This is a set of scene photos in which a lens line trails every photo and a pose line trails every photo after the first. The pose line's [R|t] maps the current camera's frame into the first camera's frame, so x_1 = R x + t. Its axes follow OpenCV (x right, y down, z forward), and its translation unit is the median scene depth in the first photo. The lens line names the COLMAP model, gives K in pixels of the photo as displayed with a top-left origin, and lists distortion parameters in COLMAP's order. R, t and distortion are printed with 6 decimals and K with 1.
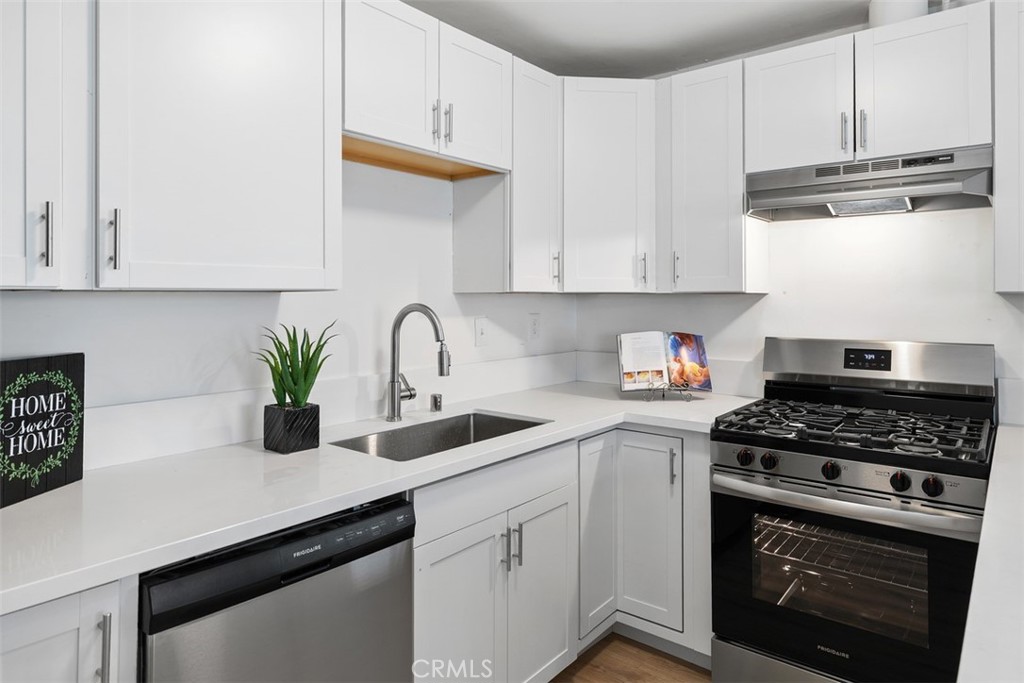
lens RADIAL K [[619.8, 0, 514.2], [0, 619.8, 293.3], [0, 0, 1]] dist [0.000928, 0.000453]
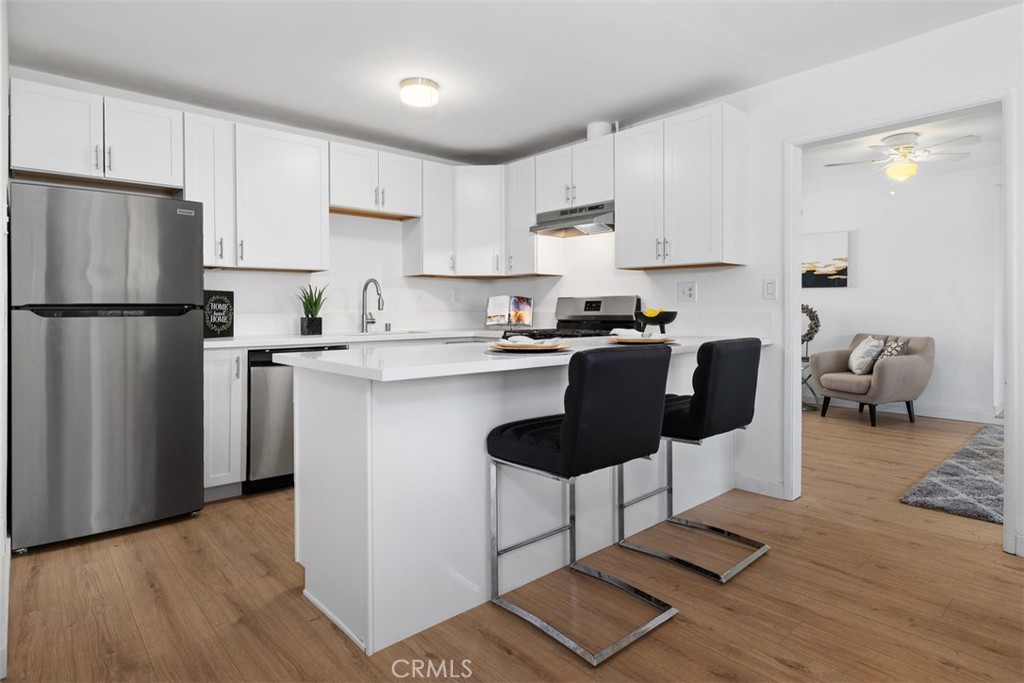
lens RADIAL K [[559.1, 0, 510.6], [0, 559.1, 312.3], [0, 0, 1]] dist [0.003050, -0.000046]
pose [[0.987068, -0.000567, -0.160298, 0.630587], [0.003192, 0.999865, 0.016114, 0.102399], [0.160267, -0.016418, 0.986937, -0.862721]]
